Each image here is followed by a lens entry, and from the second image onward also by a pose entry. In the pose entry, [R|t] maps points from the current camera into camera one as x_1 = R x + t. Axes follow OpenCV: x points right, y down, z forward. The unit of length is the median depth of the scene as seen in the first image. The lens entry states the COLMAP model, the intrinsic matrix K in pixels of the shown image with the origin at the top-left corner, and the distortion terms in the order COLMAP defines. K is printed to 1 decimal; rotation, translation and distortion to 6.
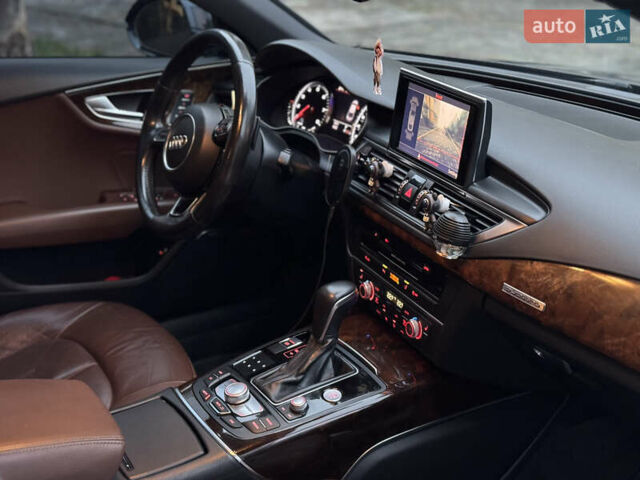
lens RADIAL K [[890.0, 0, 320.1], [0, 890.0, 250.5], [0, 0, 1]] dist [0.153598, -0.348107]
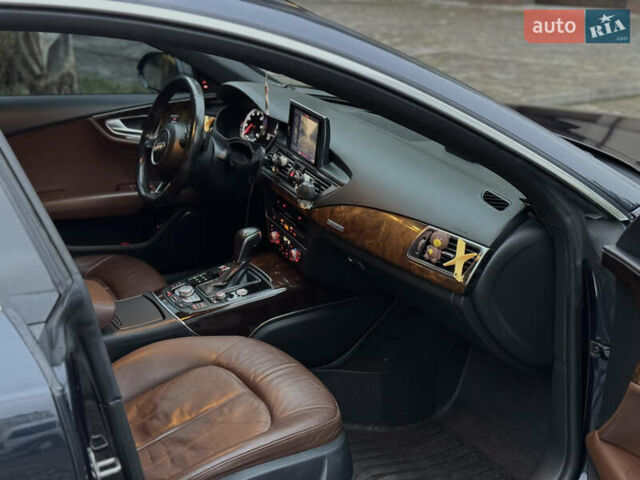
lens RADIAL K [[890.0, 0, 320.1], [0, 890.0, 250.5], [0, 0, 1]] dist [0.153598, -0.348107]
pose [[0.998707, -0.001232, -0.050826, 0.222653], [-0.000523, 0.999405, -0.034494, 0.127498], [0.050838, 0.034476, 0.998112, -0.612486]]
